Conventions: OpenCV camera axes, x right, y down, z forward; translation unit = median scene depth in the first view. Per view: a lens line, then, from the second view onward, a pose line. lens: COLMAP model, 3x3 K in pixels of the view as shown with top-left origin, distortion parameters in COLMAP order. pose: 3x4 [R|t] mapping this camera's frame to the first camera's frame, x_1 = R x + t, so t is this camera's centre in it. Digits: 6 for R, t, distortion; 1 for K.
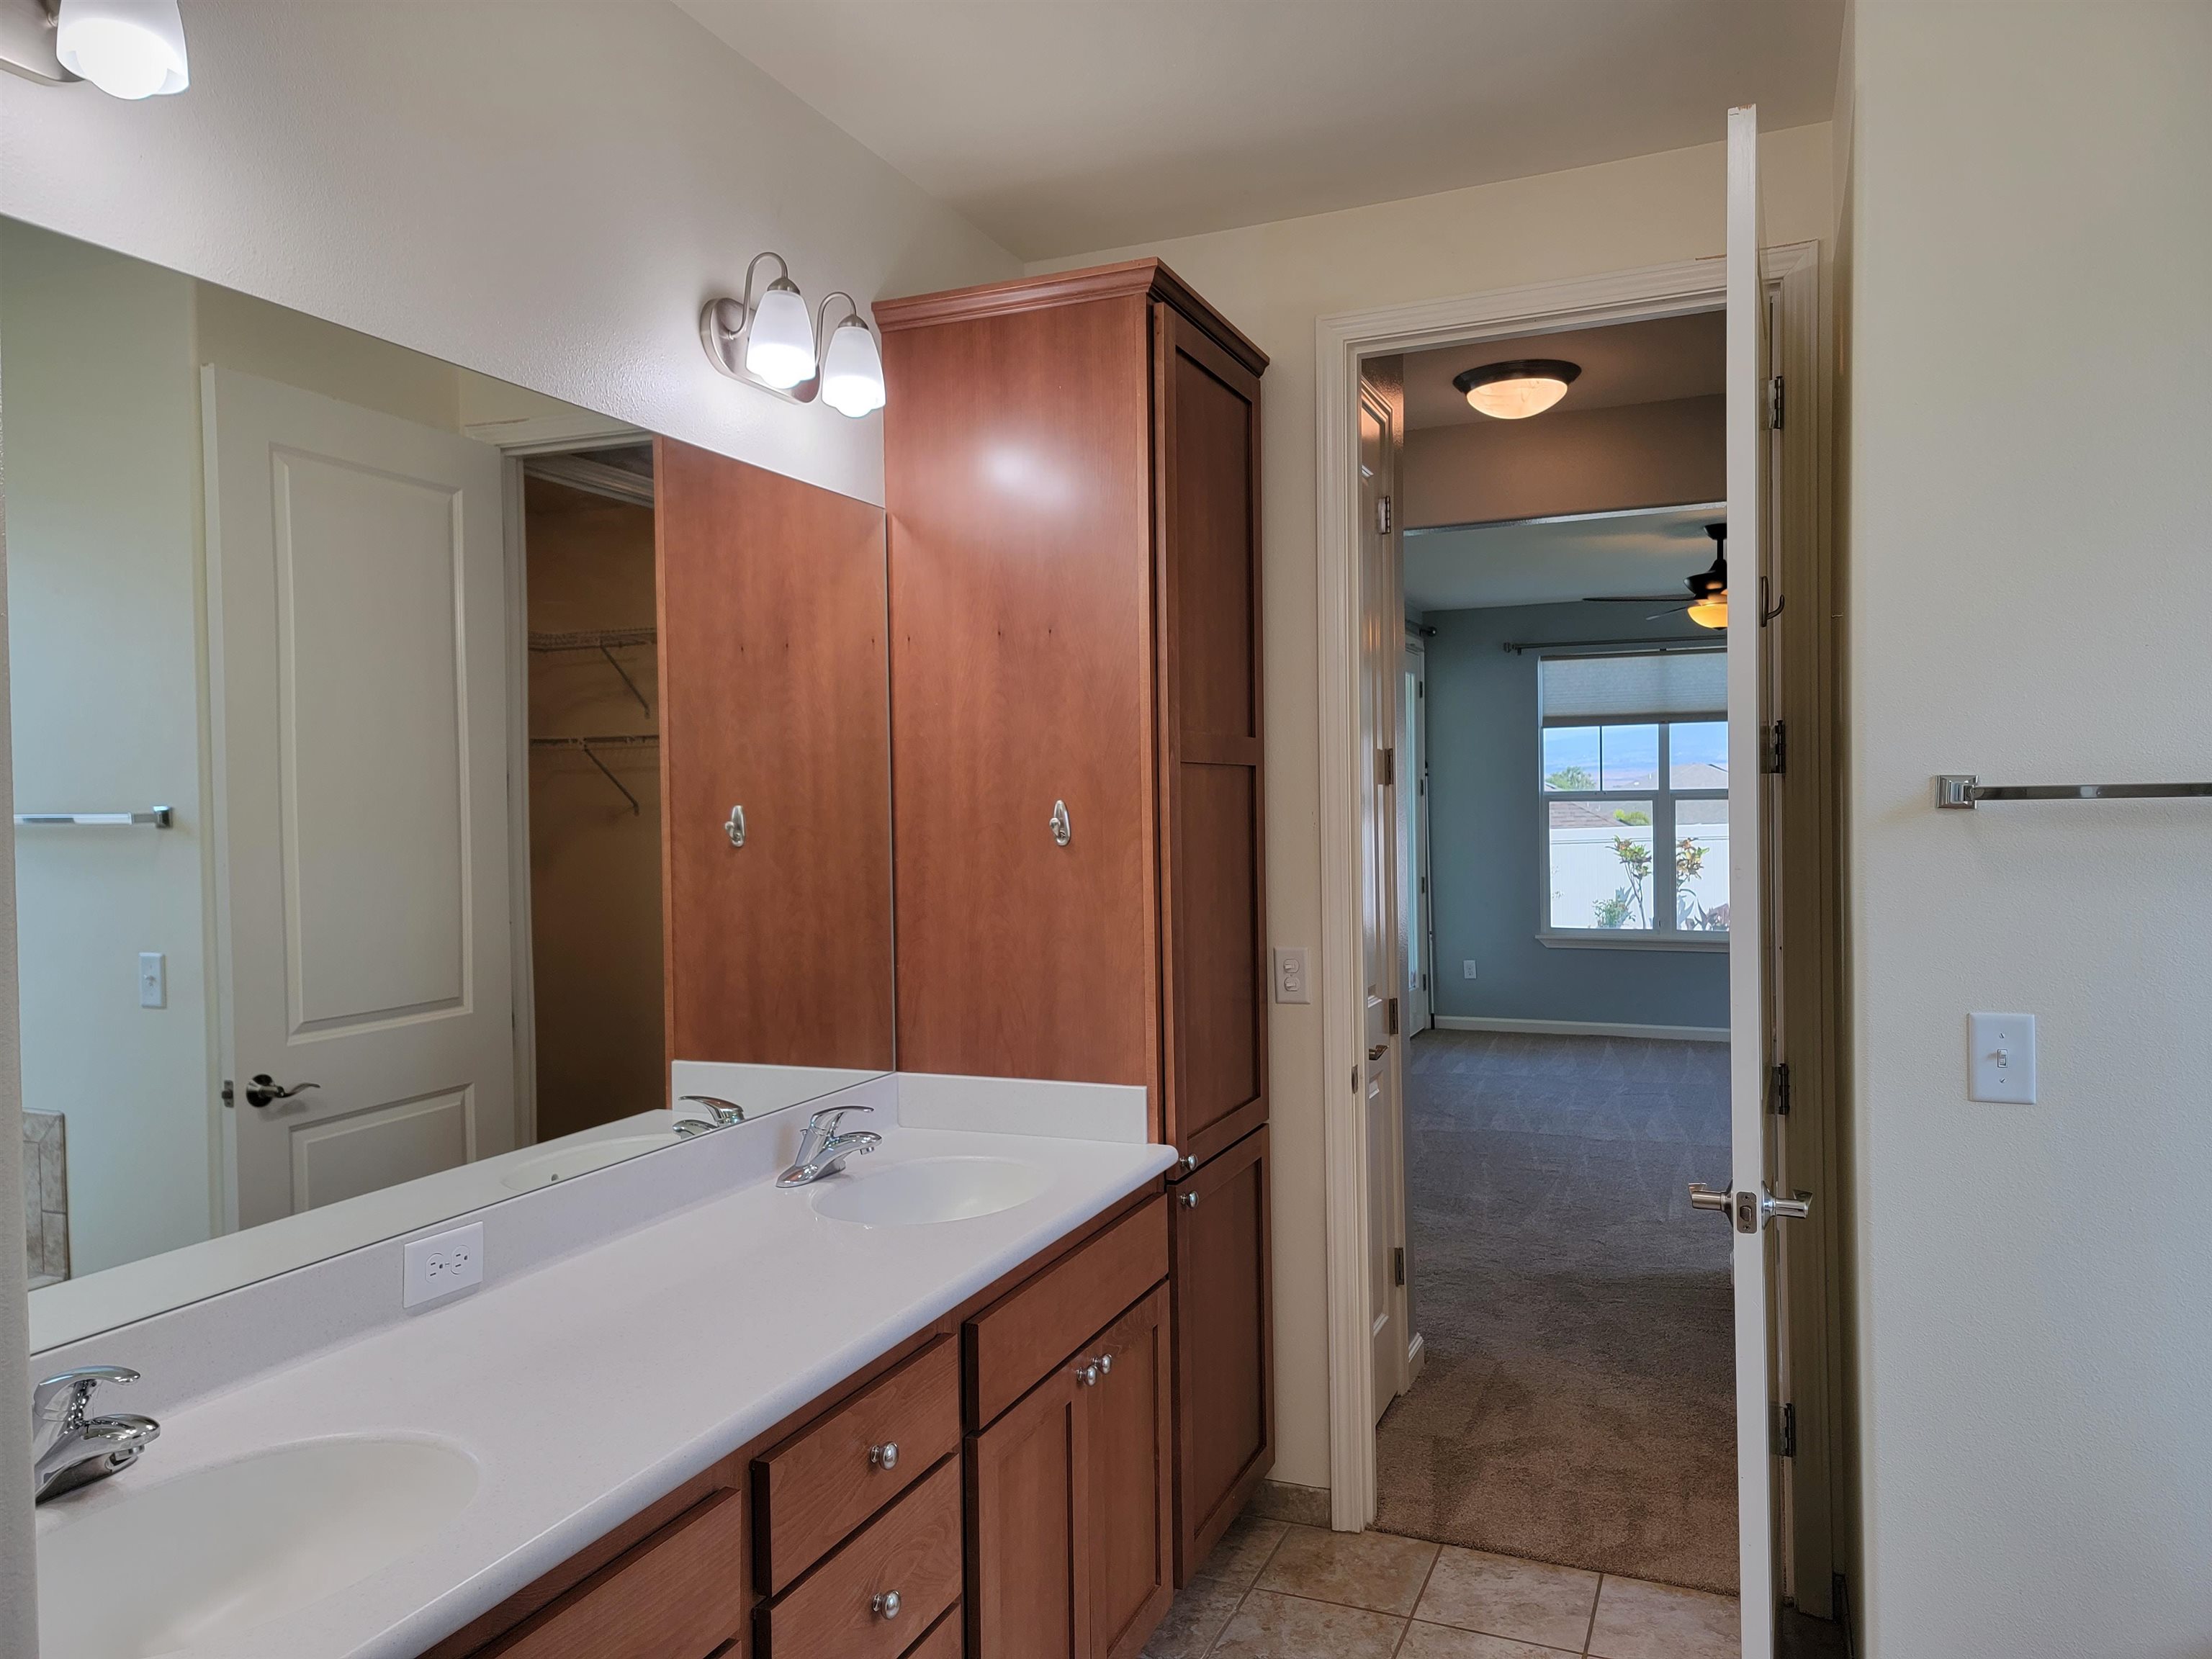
lens RADIAL K [[1536.2, 0, 1154.9], [0, 1536.2, 835.5], [0, 0, 1]] dist [0.069668, -0.067171]
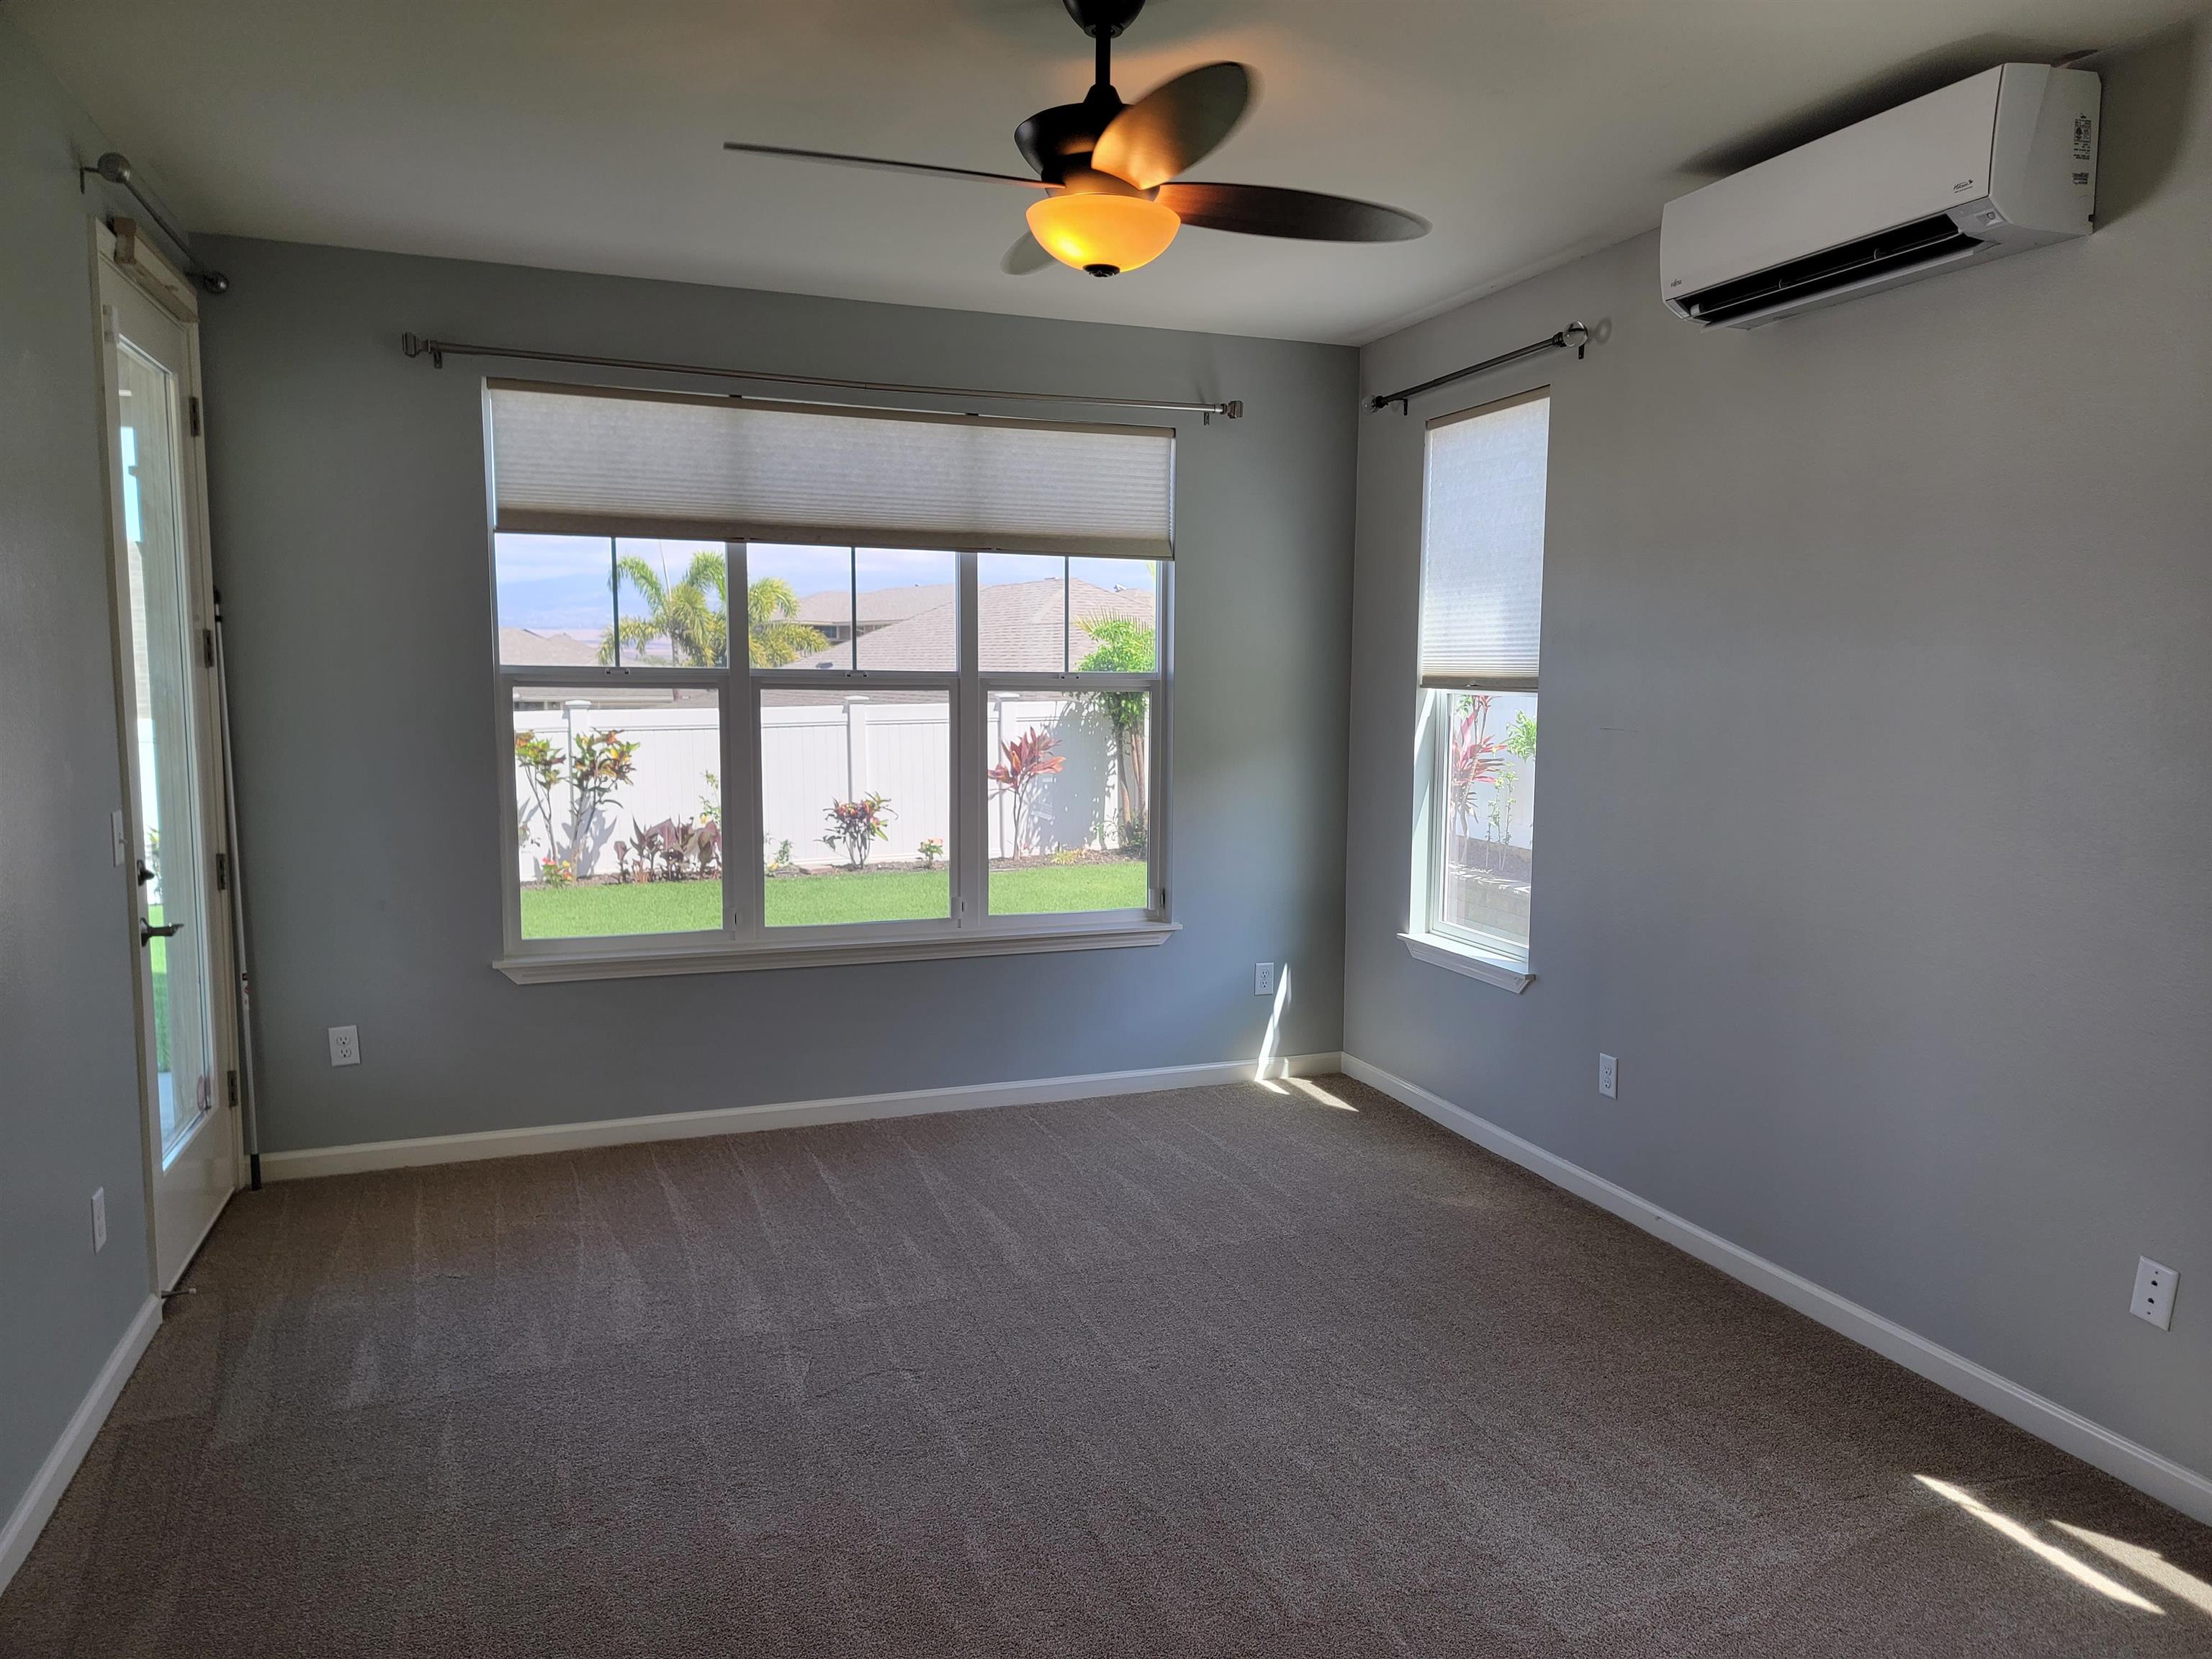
lens RADIAL K [[1536.2, 0, 1154.9], [0, 1536.2, 835.5], [0, 0, 1]] dist [0.069668, -0.067171]
pose [[0.741493, -0.049803, 0.669109, 0.074828], [-0.005914, 0.996718, 0.080742, -0.015855], [-0.670934, -0.063827, 0.738765, 0.496491]]
